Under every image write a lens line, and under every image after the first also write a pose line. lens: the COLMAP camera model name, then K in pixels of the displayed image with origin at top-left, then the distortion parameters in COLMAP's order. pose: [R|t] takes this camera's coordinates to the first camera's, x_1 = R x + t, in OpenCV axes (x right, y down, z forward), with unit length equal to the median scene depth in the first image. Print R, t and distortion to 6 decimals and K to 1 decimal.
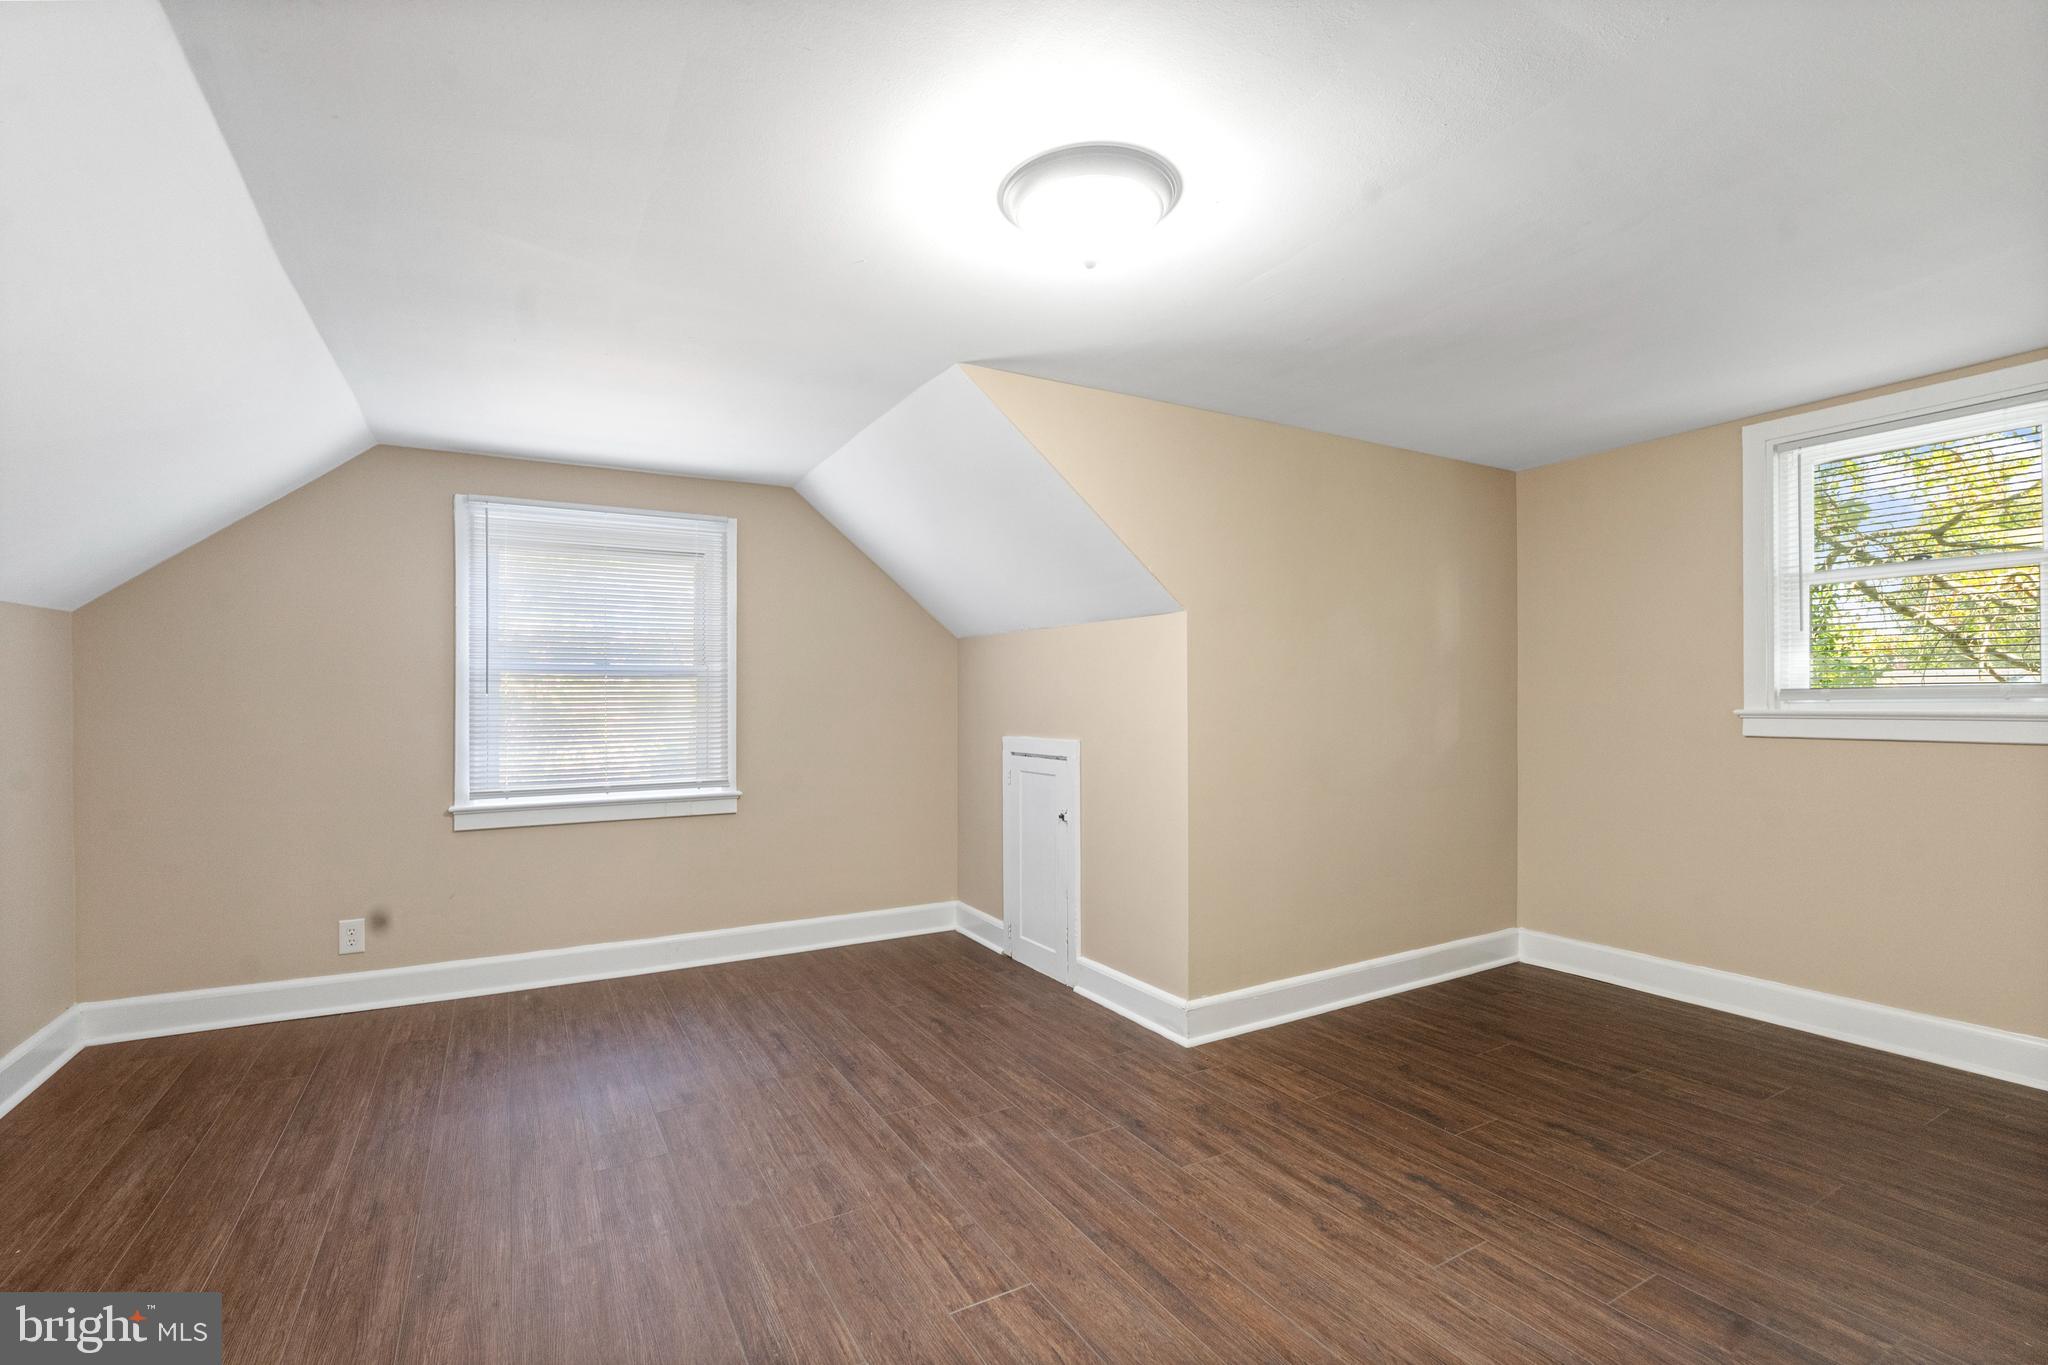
lens RADIAL K [[910.5, 0, 1020.2], [0, 910.5, 710.1], [0, 0, 1]] dist [-0.000298, 0.000091]
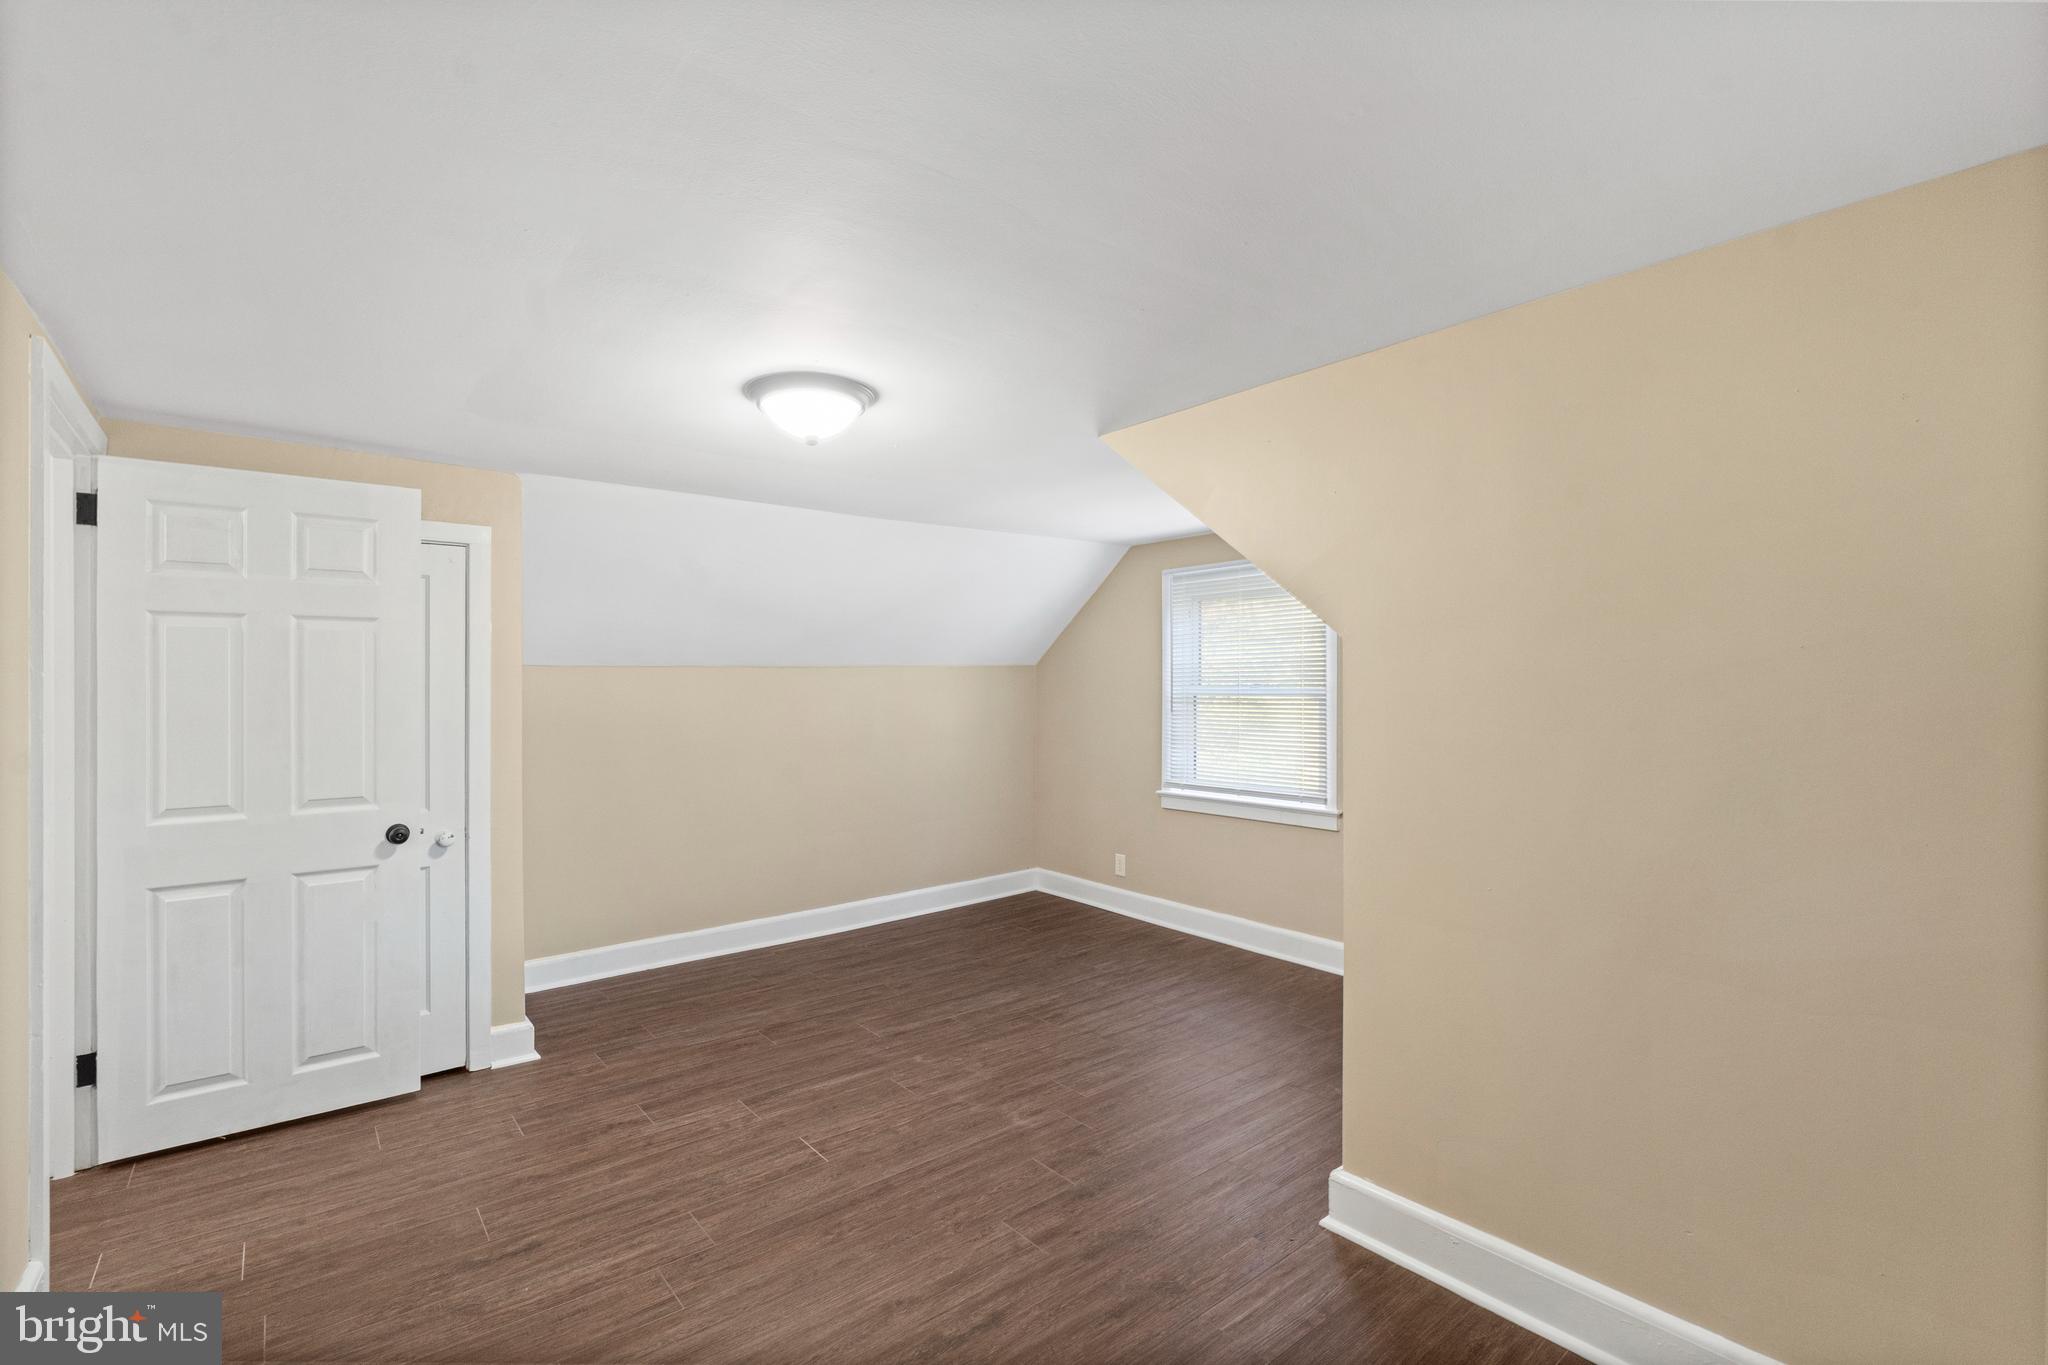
lens RADIAL K [[912.1, 0, 1024.0], [0, 912.1, 682.5], [0, 0, 1]] dist [-0.002370, 0.000217]
pose [[0.170256, 0.000880, -0.985399, 1.097352], [-0.002222, 0.999997, 0.000509, -0.095155], [0.985397, 0.002103, 0.170258, 0.782819]]
